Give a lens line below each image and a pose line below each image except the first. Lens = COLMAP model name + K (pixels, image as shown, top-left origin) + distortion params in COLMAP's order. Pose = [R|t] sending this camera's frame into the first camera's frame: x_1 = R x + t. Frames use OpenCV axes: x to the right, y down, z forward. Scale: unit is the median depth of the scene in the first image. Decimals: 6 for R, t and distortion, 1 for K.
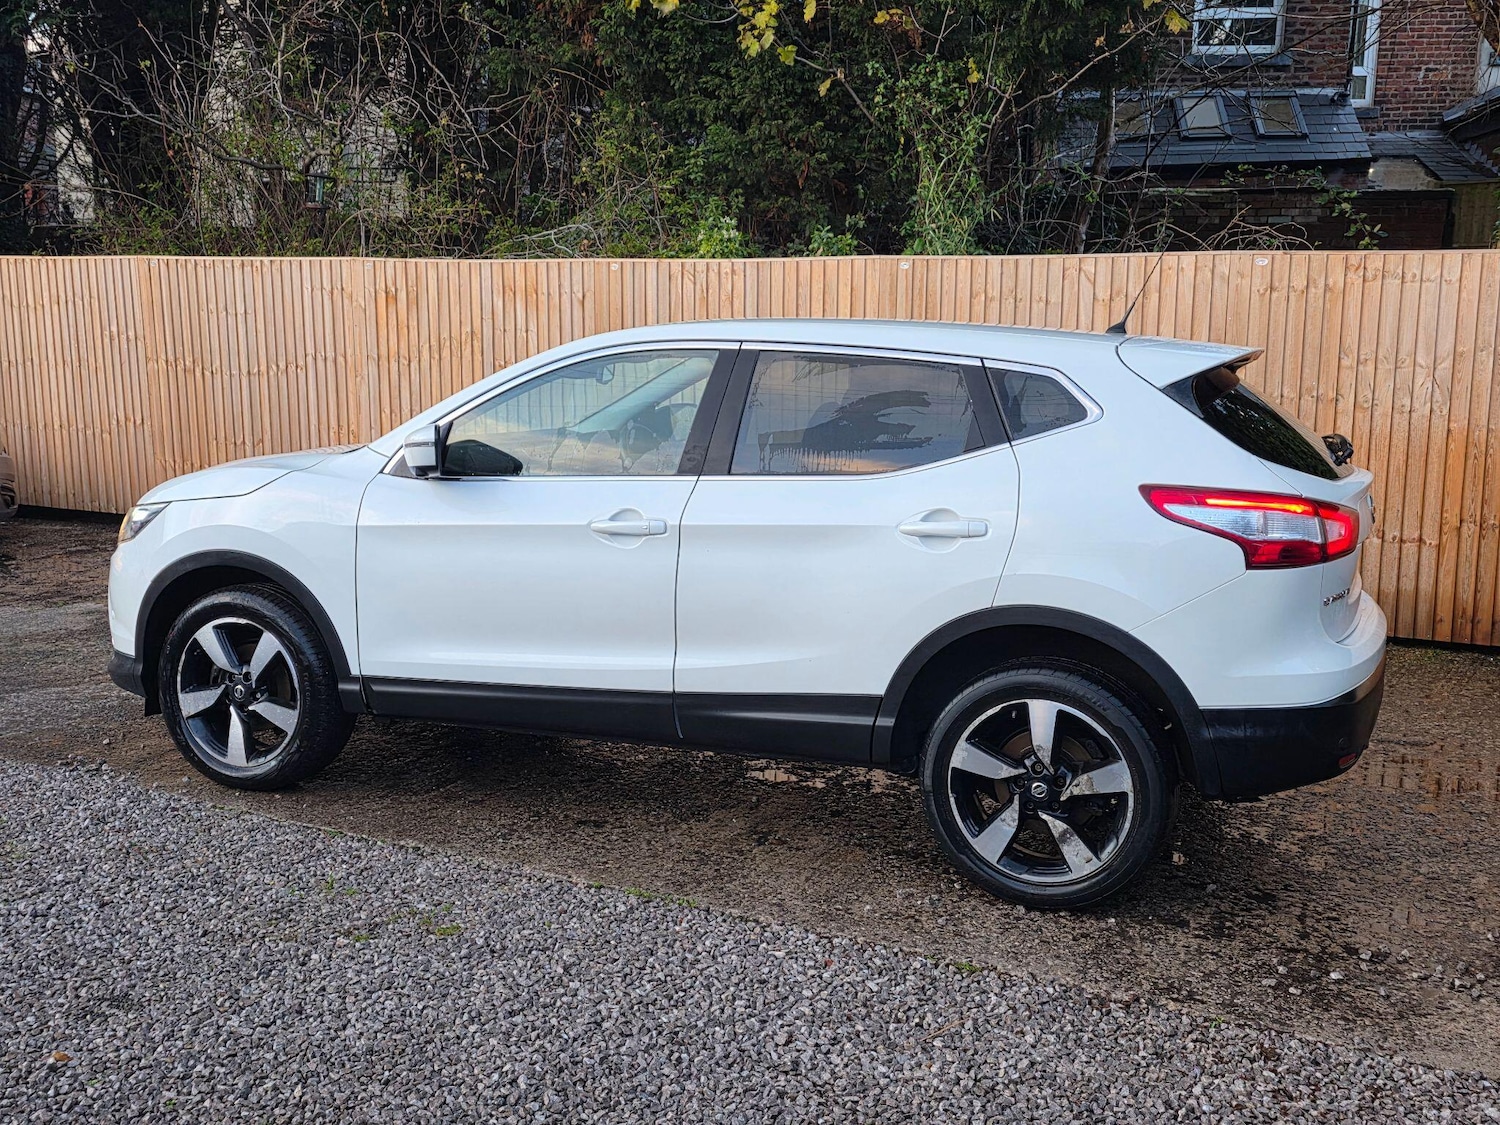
lens RADIAL K [[1632.1, 0, 746.5], [0, 1632.1, 534.0], [0, 0, 1]] dist [0.140542, -0.222249]
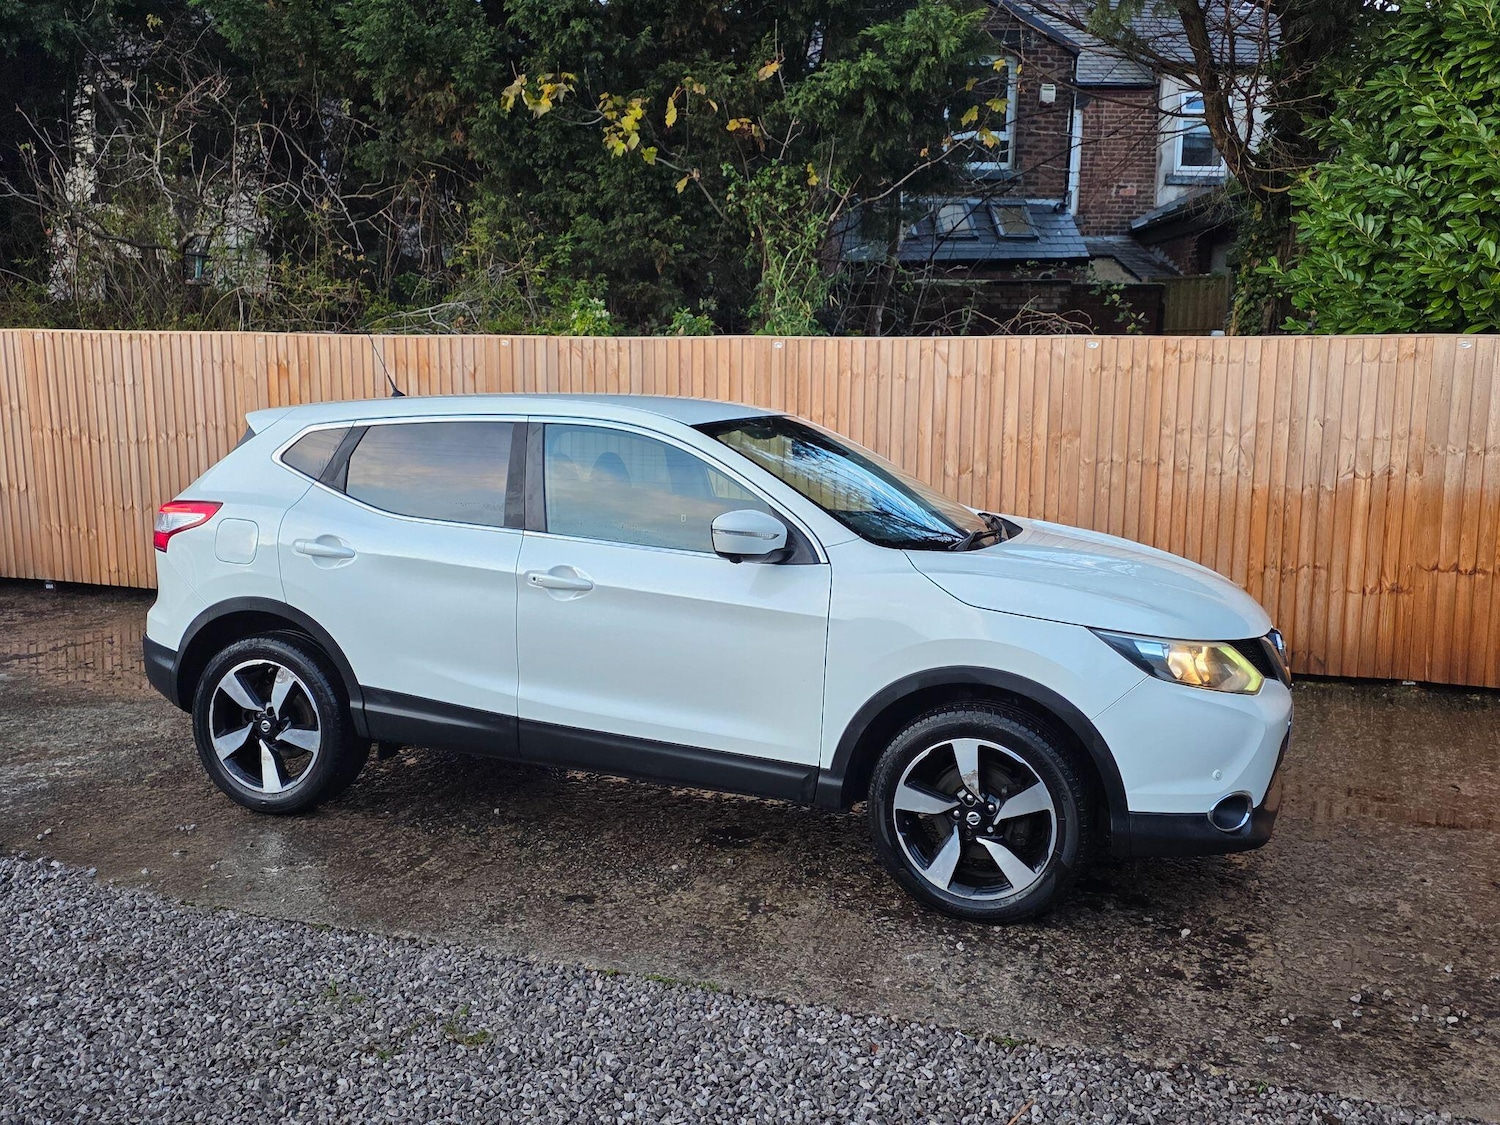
lens RADIAL K [[1366.3, 0, 759.7], [0, 1366.3, 537.3], [0, 0, 1]] dist [0.119051, -0.177289]
pose [[0.986189, -0.017694, 0.164674, -0.116496], [0.020514, 0.999670, -0.015443, -0.029475], [-0.164347, 0.018608, 0.986227, 0.133435]]
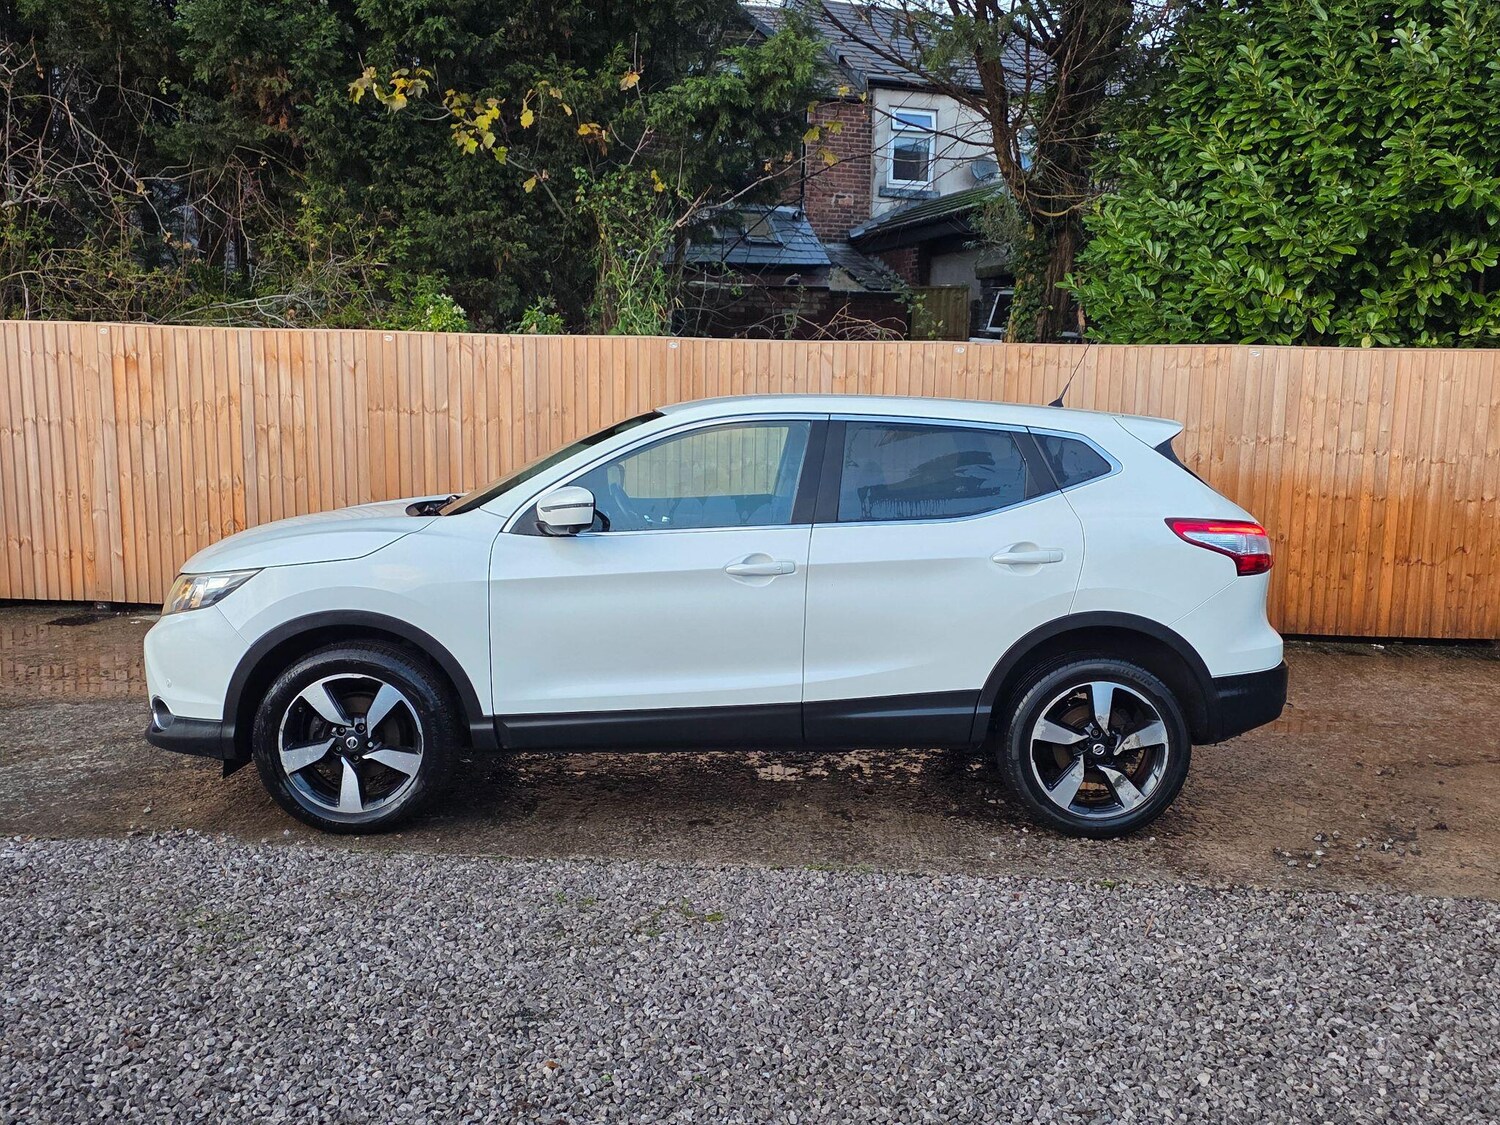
lens RADIAL K [[1428.3, 0, 791.6], [0, 1428.3, 563.7], [0, 0, 1]] dist [0.117970, -0.157695]
pose [[0.904237, -0.046184, 0.424527, -0.443788], [0.047904, 0.998830, 0.006627, -0.012381], [-0.424336, 0.014344, 0.905391, 0.035687]]
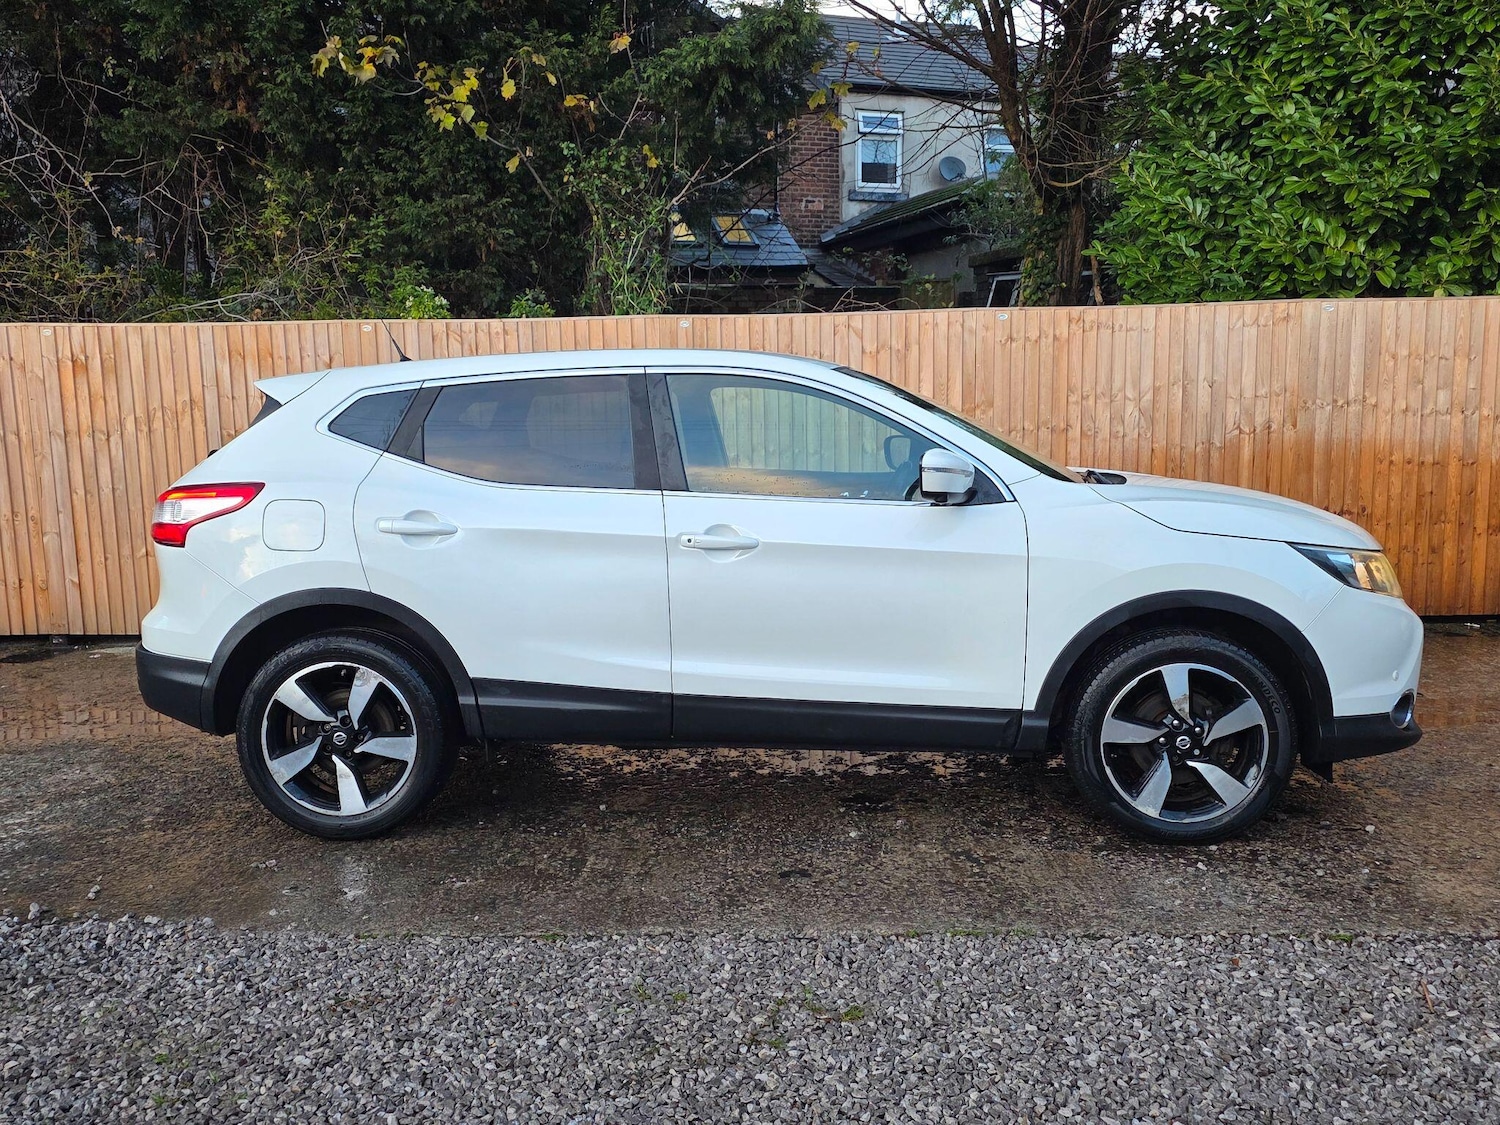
lens RADIAL K [[1364.4, 0, 776.8], [0, 1364.4, 568.9], [0, 0, 1]] dist [0.112267, -0.146278]
pose [[0.893479, -0.080274, 0.441872, -0.417520], [0.088653, 0.996061, 0.001693, 0.000178], [-0.440267, 0.037661, 0.897077, 0.280866]]
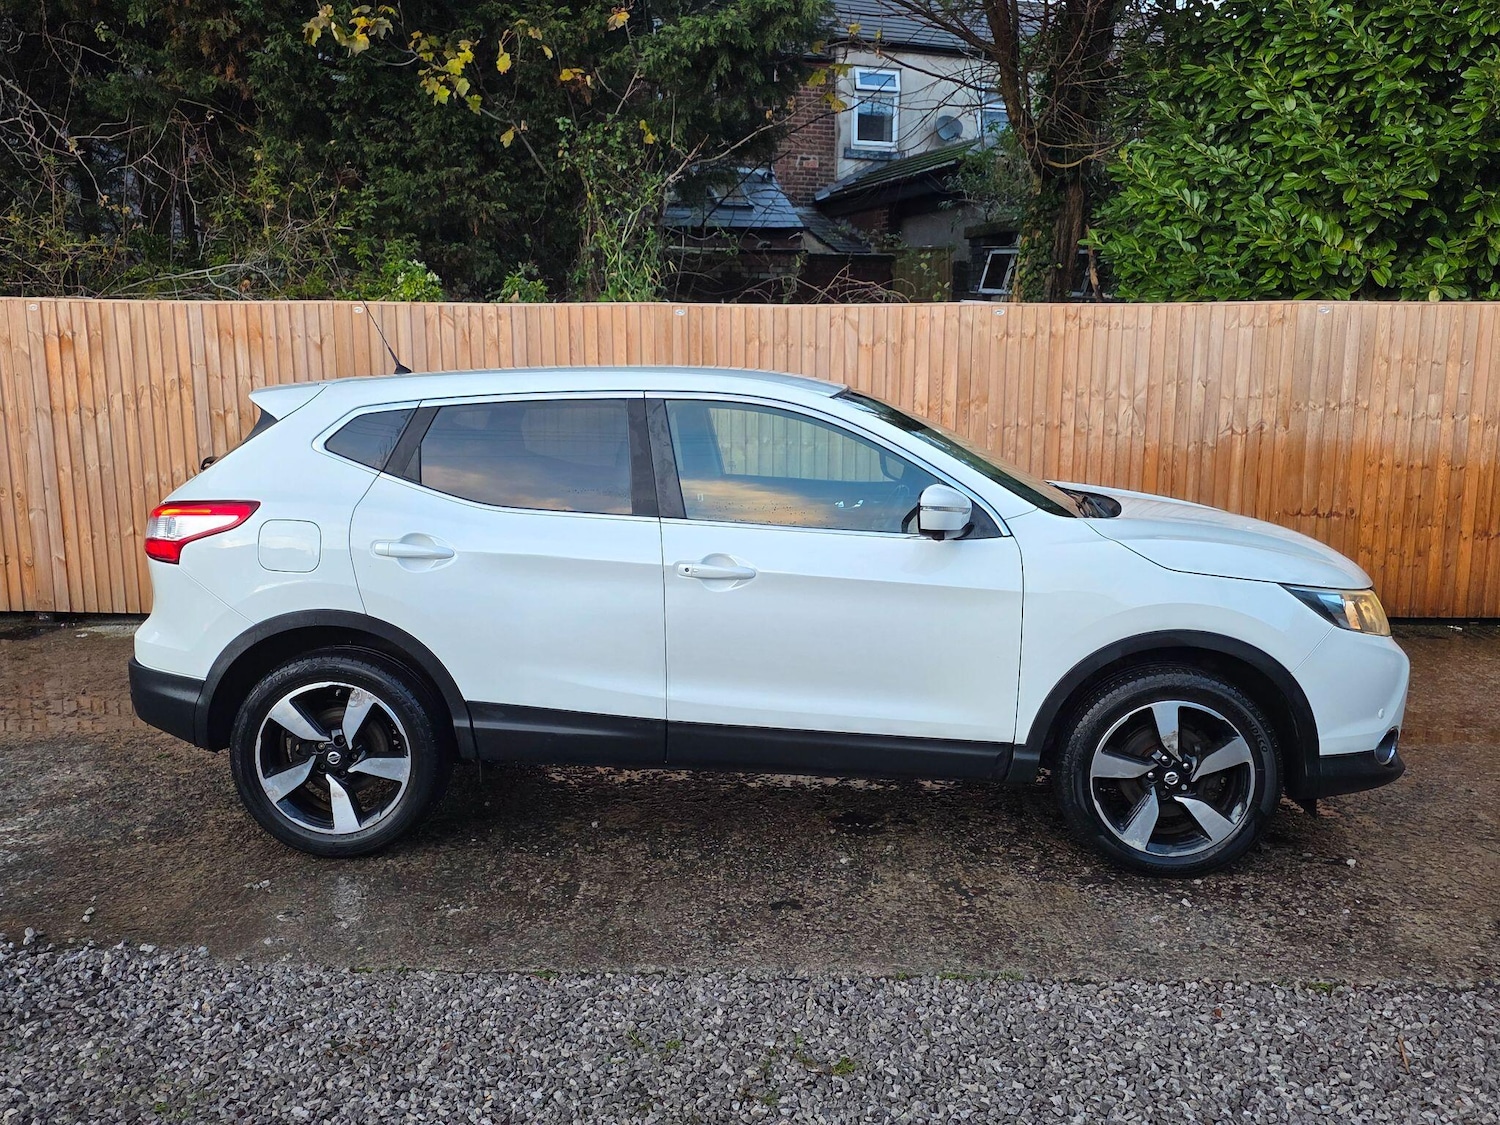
lens RADIAL K [[1367.4, 0, 782.8], [0, 1367.4, 563.9], [0, 0, 1]] dist [0.104073, -0.133168]
pose [[0.888172, -0.079614, 0.452562, -0.421212], [0.069576, 0.996821, 0.038813, -0.049198], [-0.454213, -0.002985, 0.890888, 0.279815]]
